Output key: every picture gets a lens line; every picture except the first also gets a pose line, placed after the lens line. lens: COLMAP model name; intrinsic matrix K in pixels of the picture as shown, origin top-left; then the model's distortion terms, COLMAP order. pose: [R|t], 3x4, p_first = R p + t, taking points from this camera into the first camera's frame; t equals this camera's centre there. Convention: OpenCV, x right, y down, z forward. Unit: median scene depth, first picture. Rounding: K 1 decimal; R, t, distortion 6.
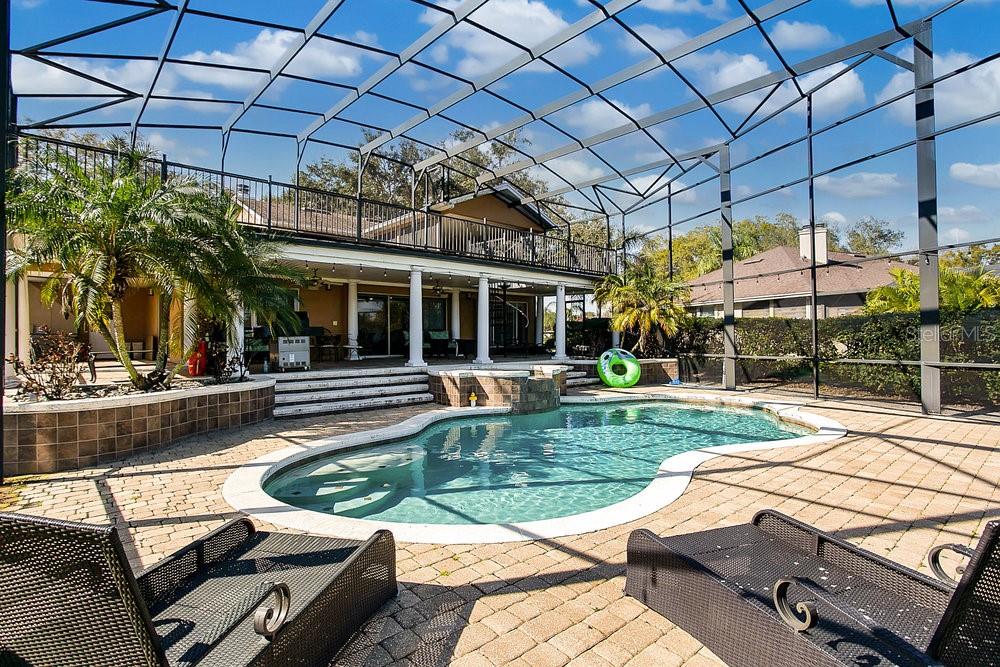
lens RADIAL K [[500.7, 0, 500.0], [0, 500.7, 333.5], [0, 0, 1]] dist [-0.037804, 0.000439]
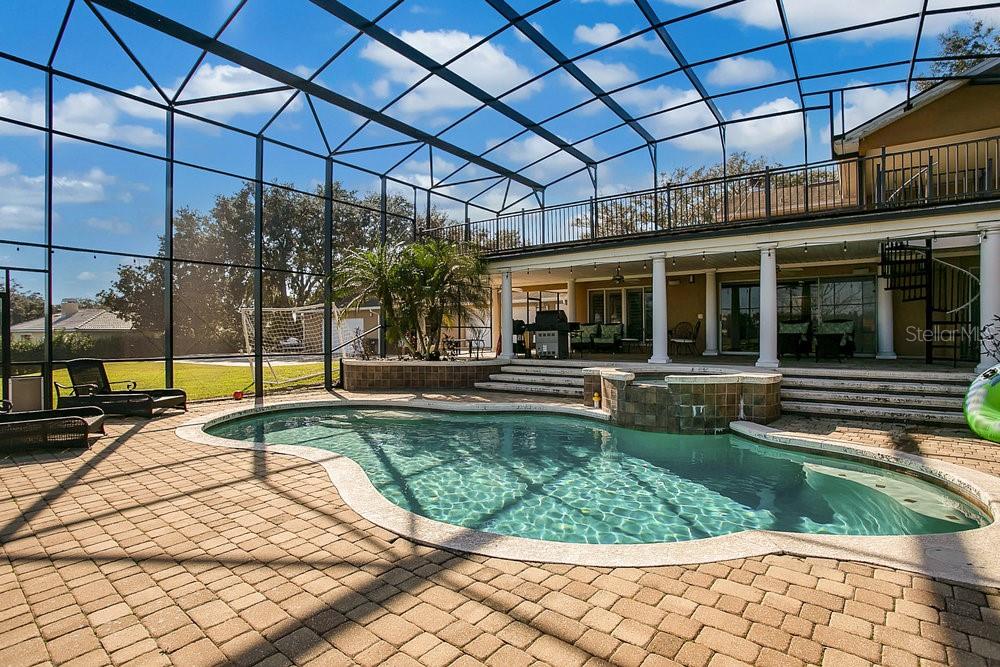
lens RADIAL K [[500.7, 0, 500.0], [0, 500.7, 333.5], [0, 0, 1]] dist [-0.037804, 0.000439]
pose [[0.200344, 0.003818, -0.979718, 0.693929], [0.007675, 0.999956, 0.005467, 0.004632], [0.979696, -0.008615, 0.200306, 0.565399]]
